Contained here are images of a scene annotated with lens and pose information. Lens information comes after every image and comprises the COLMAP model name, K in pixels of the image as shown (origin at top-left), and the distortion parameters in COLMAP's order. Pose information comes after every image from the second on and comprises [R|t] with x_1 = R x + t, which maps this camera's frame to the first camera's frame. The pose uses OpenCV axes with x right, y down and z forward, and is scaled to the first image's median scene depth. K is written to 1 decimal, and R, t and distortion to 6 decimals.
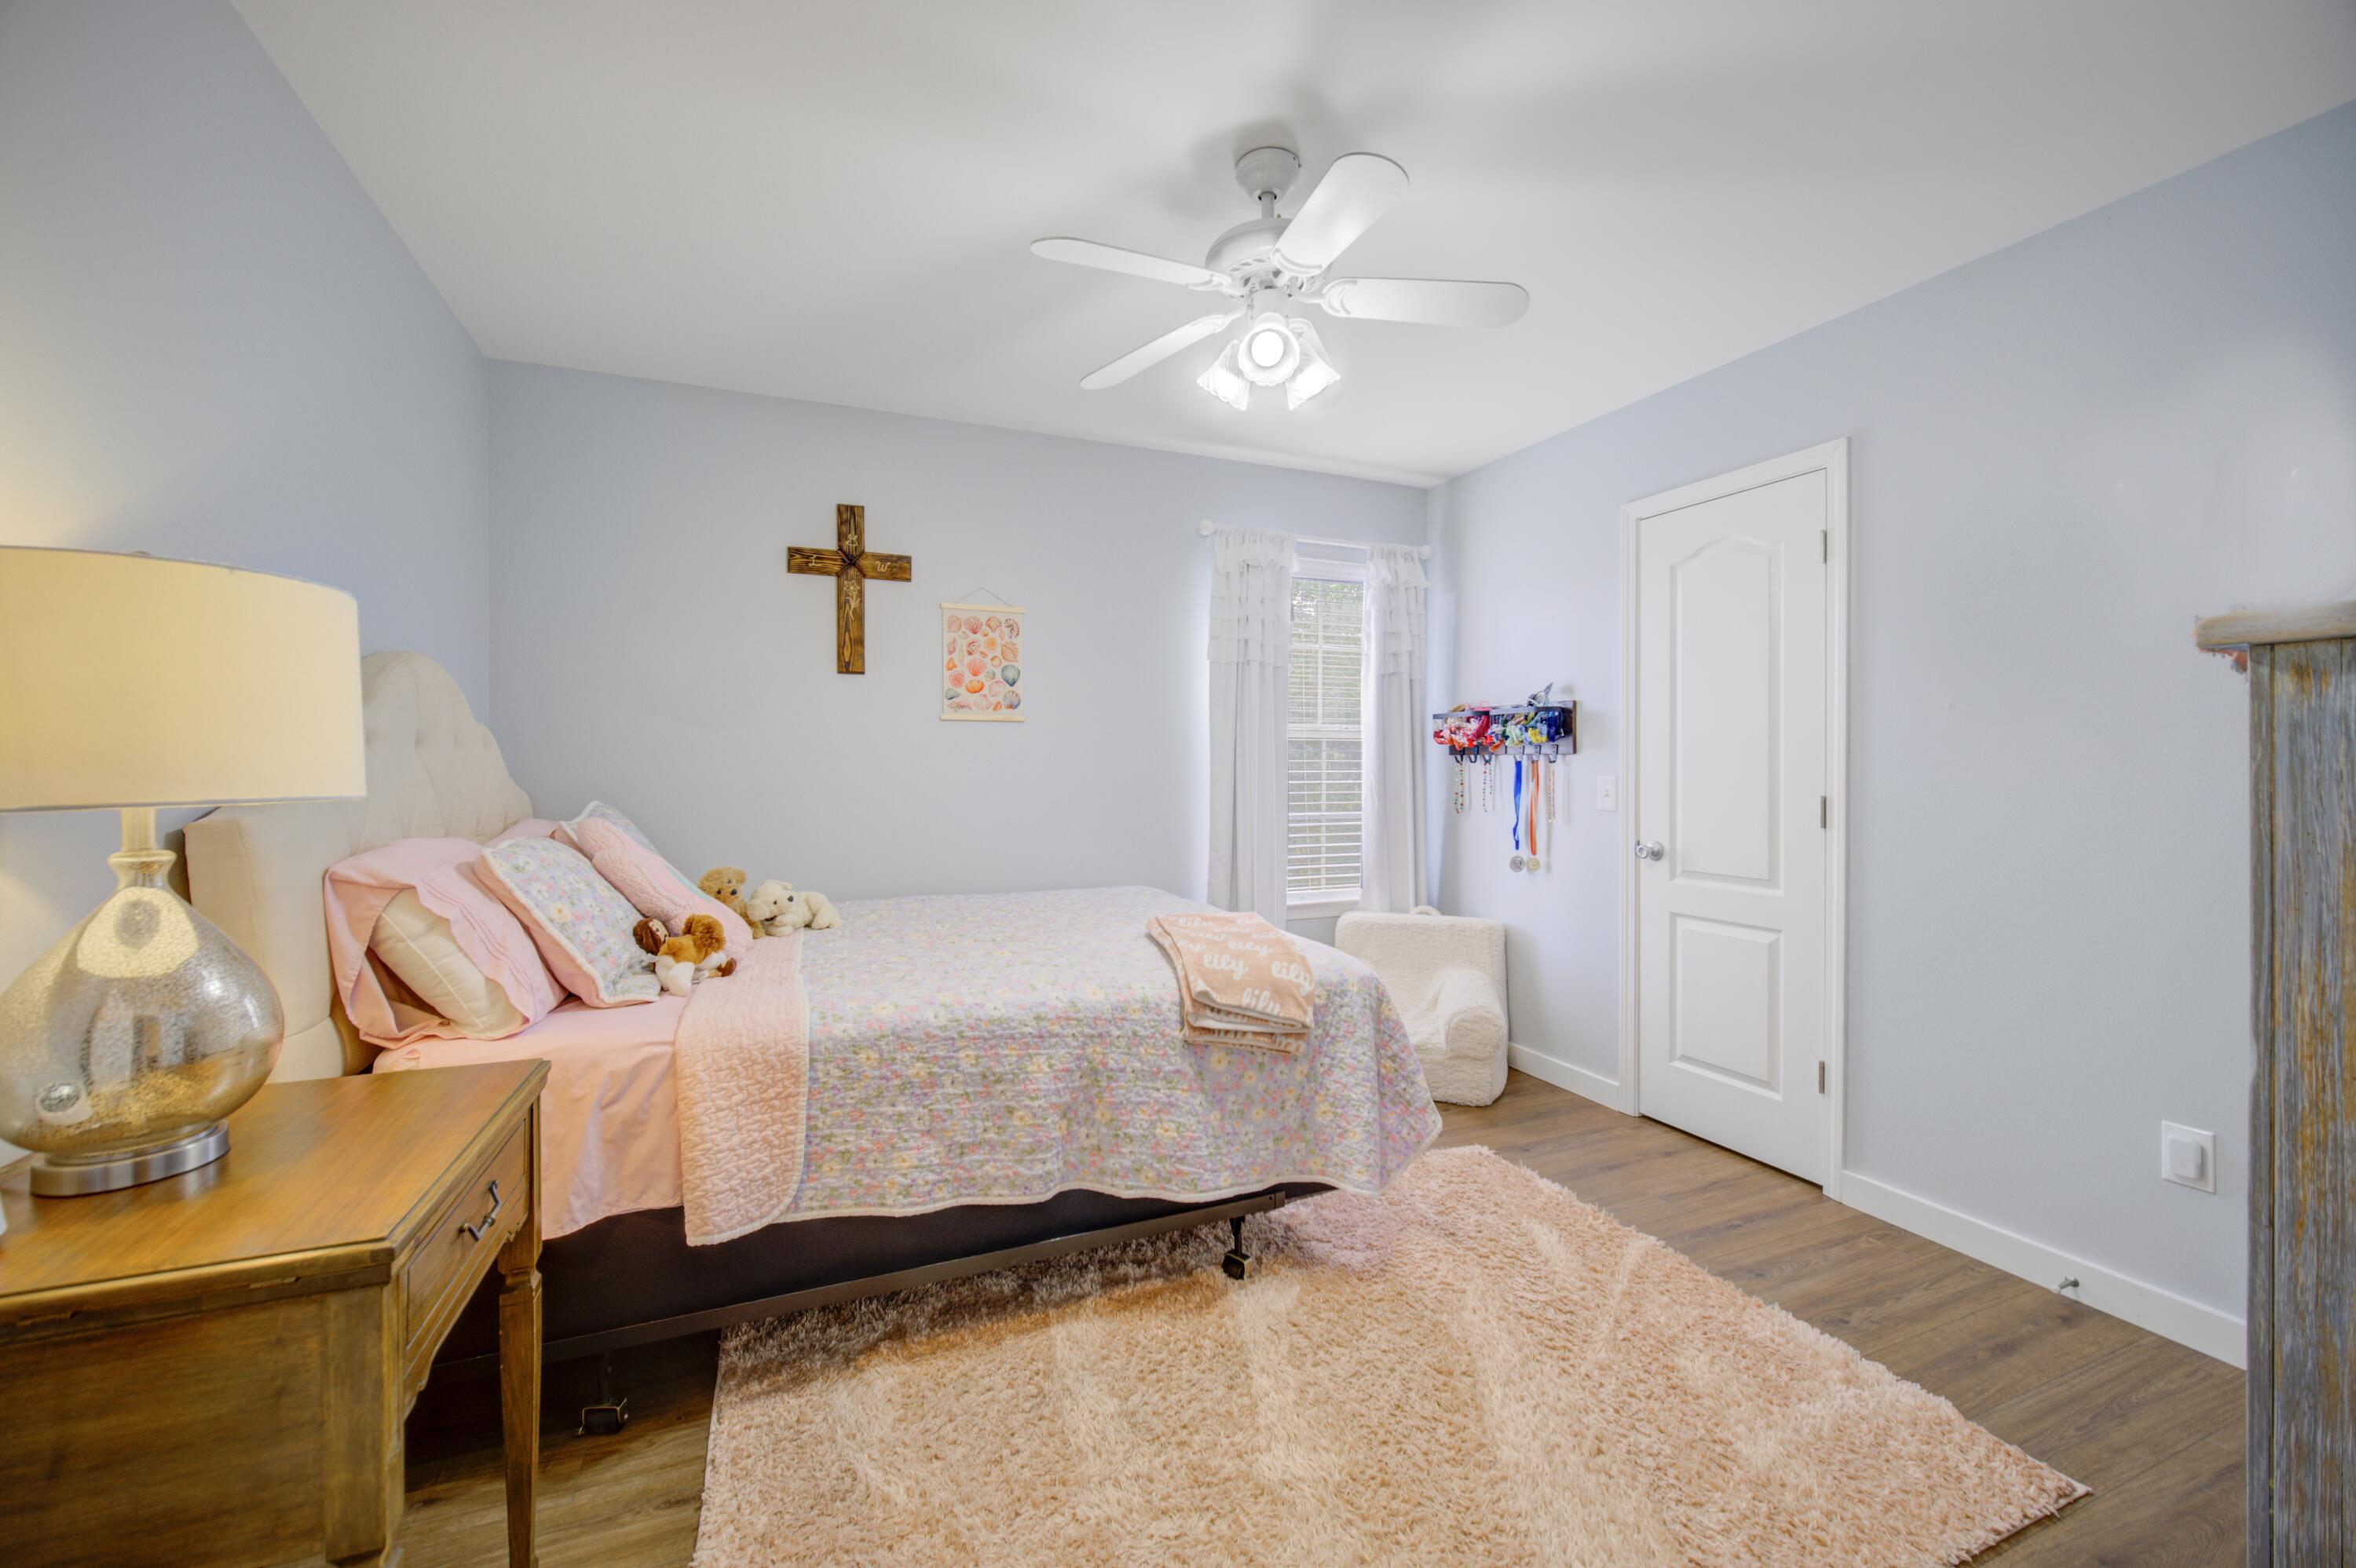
lens RADIAL K [[908.5, 0, 1178.0], [0, 908.5, 784.0], [0, 0, 1]] dist [0.000156, -0.000012]
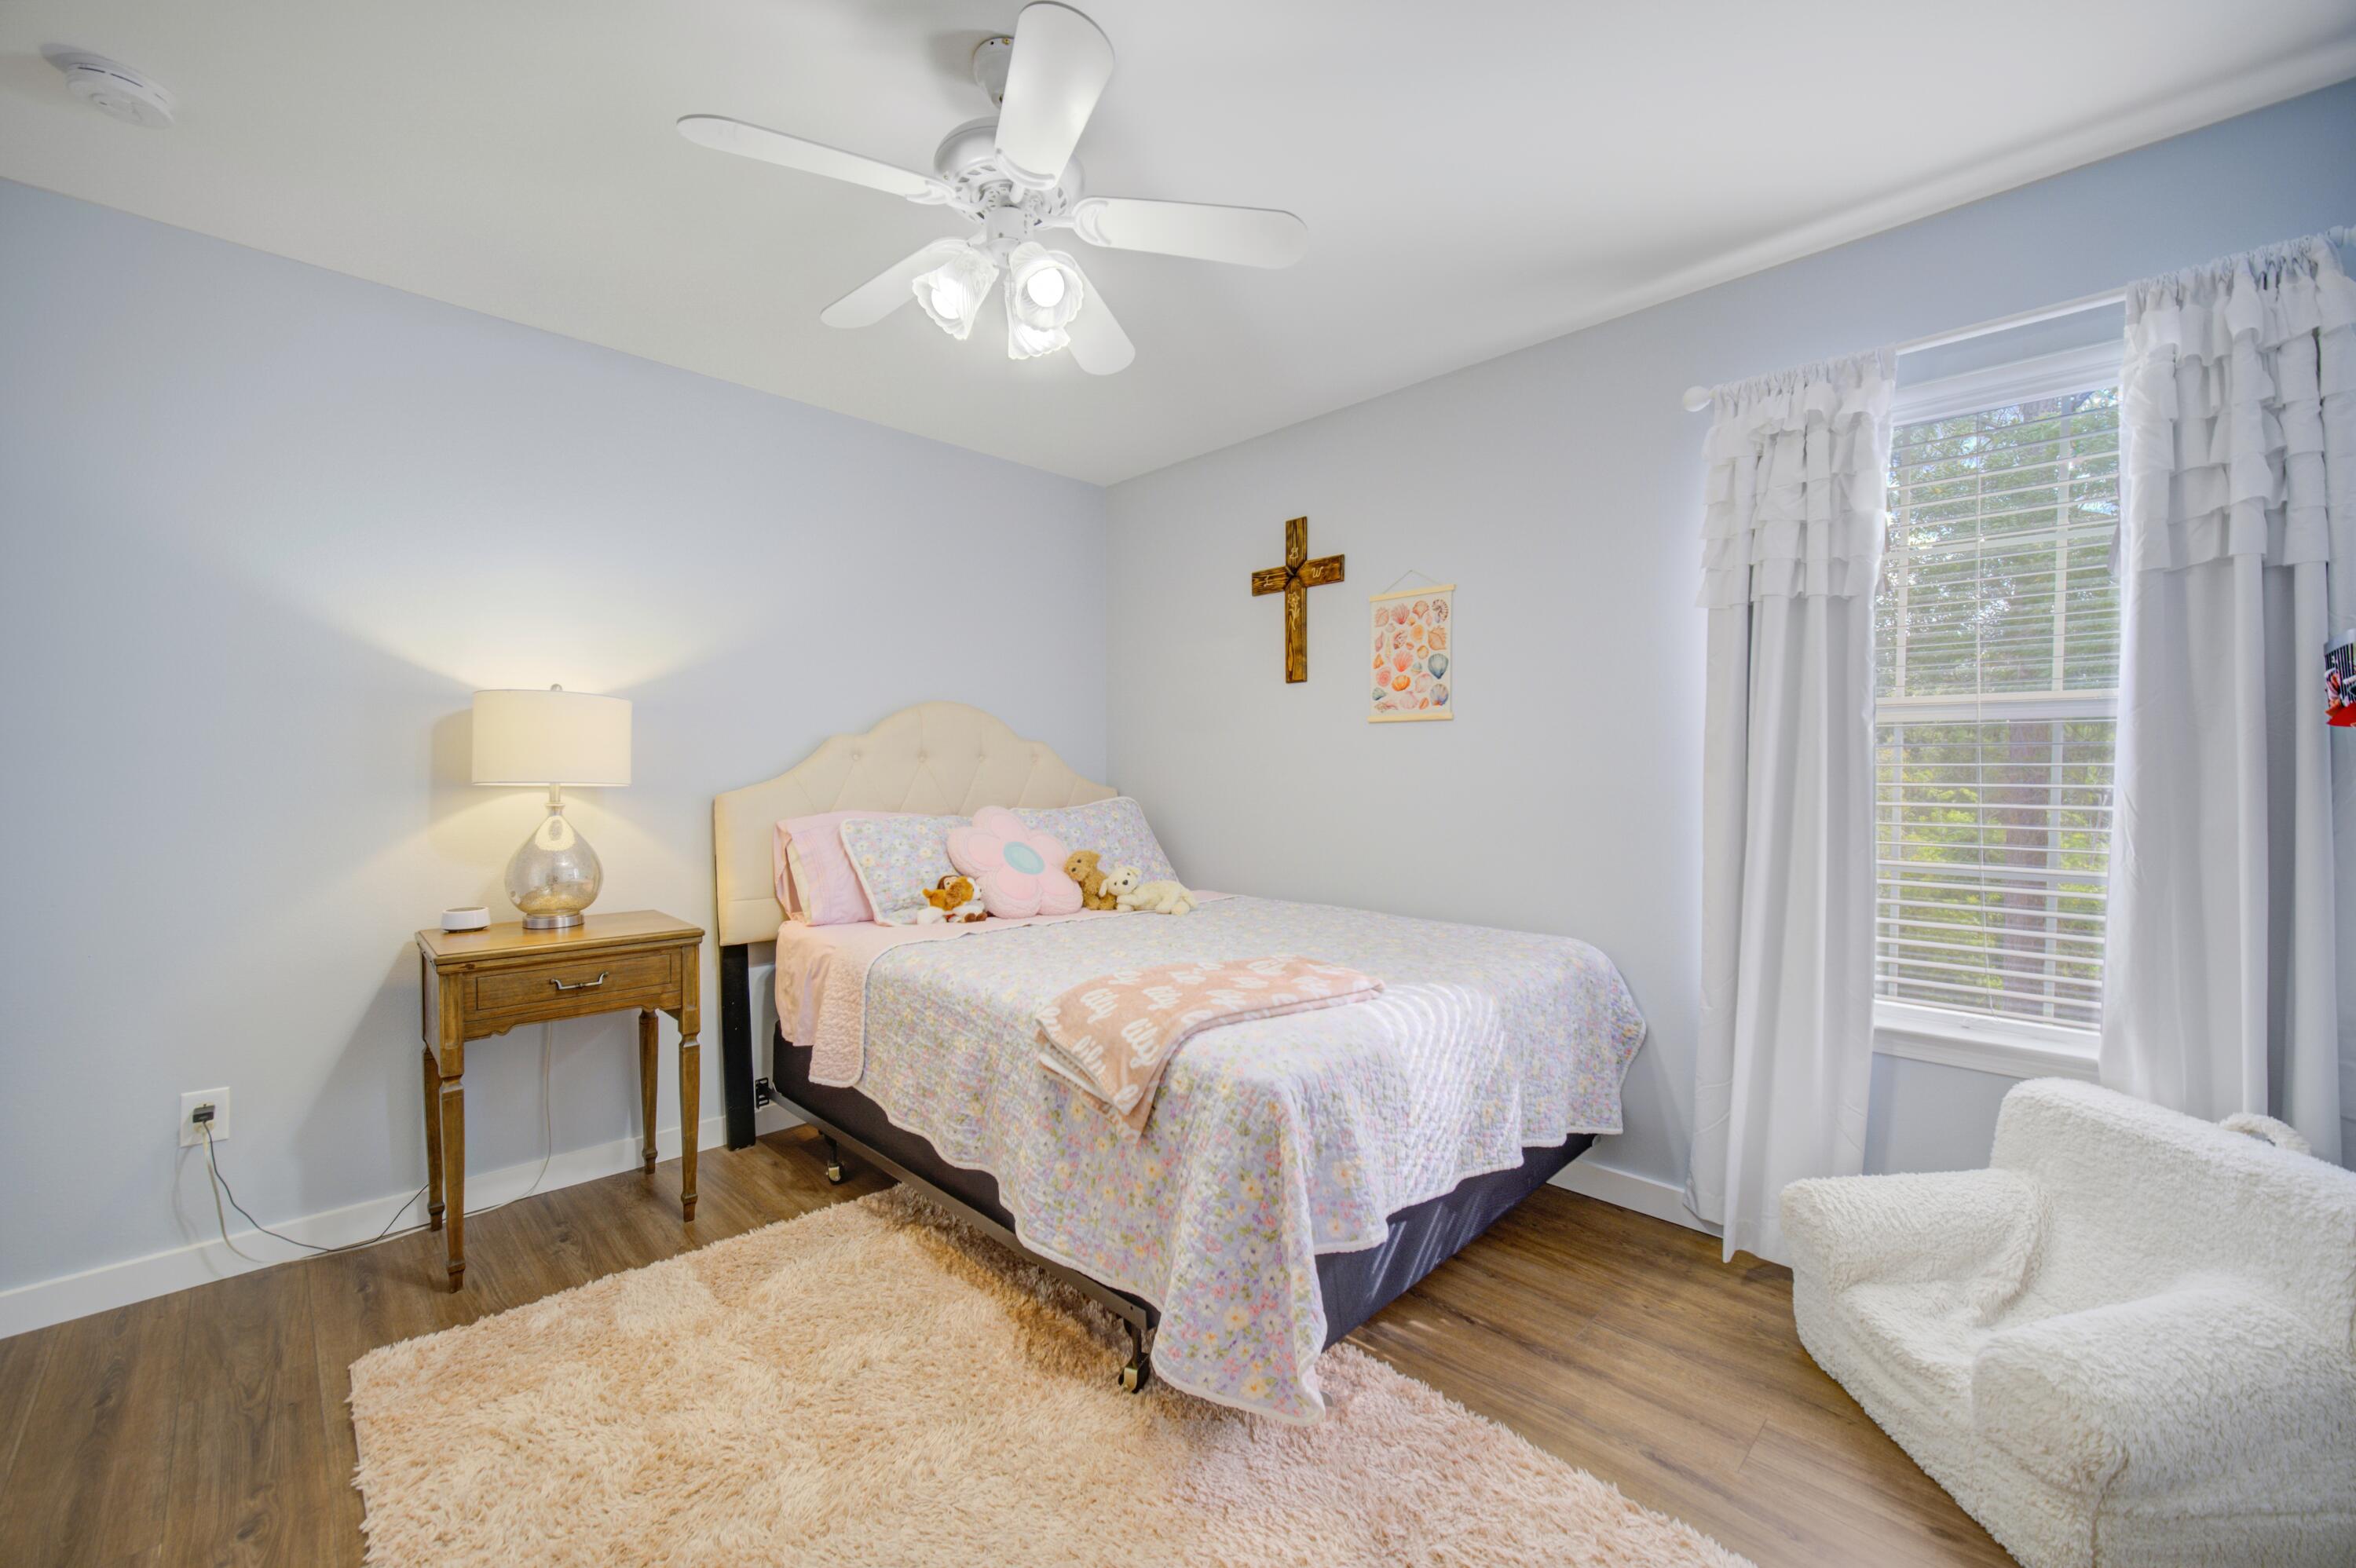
lens RADIAL K [[935.6, 0, 1173.6], [0, 935.6, 792.1], [0, 0, 1]] dist [-0.000890, -0.000148]
pose [[0.377636, 0.024721, -0.925624, 0.553161], [-0.020520, 0.999621, 0.018326, -0.012467], [0.925727, 0.012074, 0.378001, 0.450401]]
